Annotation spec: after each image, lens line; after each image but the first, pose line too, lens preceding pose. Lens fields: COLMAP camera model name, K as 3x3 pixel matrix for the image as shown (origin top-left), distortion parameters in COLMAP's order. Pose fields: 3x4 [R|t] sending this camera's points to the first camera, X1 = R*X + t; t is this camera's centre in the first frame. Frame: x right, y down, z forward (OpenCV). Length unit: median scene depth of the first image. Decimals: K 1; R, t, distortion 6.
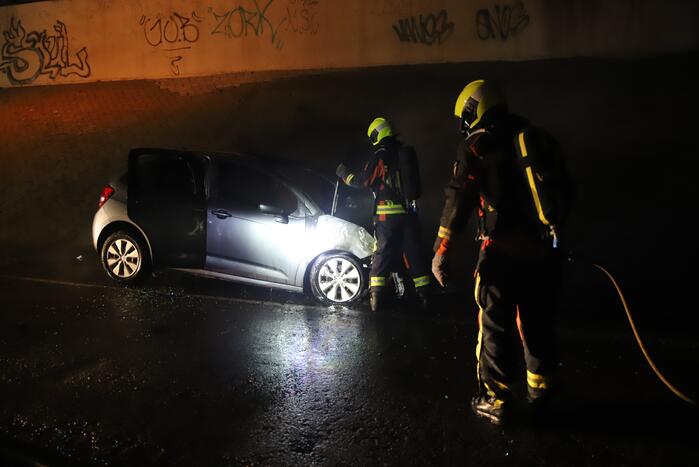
lens RADIAL K [[588.8, 0, 344.6], [0, 588.8, 220.6], [0, 0, 1]] dist [-0.060288, 0.097924]
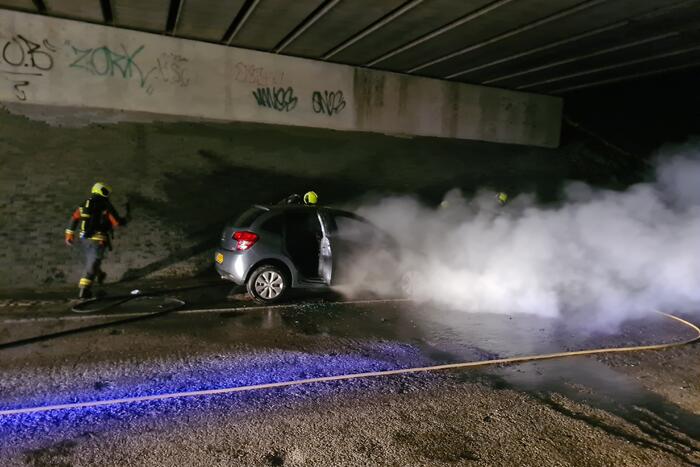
lens RADIAL K [[521.2, 0, 350.0], [0, 521.2, 229.6], [0, 0, 1]] dist [0.063306, -0.040147]
pose [[0.745935, -0.039257, 0.664861, -0.497805], [0.028695, 0.999229, 0.026806, -0.044433], [-0.665400, -0.000917, 0.746486, -0.022273]]
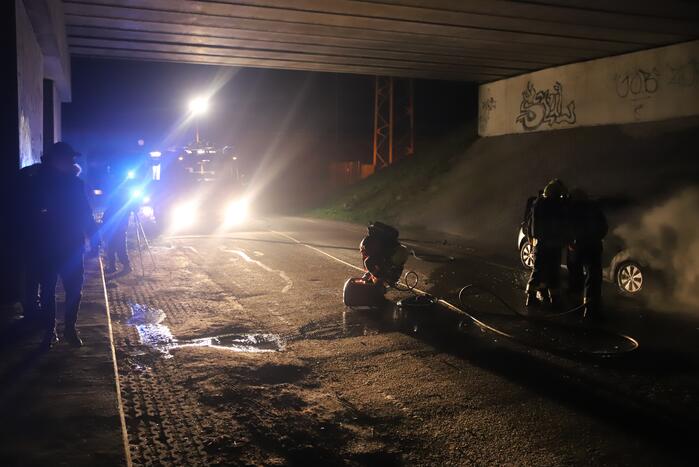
lens RADIAL K [[639.1, 0, 353.2], [0, 639.1, 227.1], [0, 0, 1]] dist [0.013330, 0.000000]
pose [[0.667611, 0.064791, -0.741685, 0.337300], [-0.074429, 0.997024, 0.020101, -0.009499], [0.740780, 0.041783, 0.670447, -0.342116]]
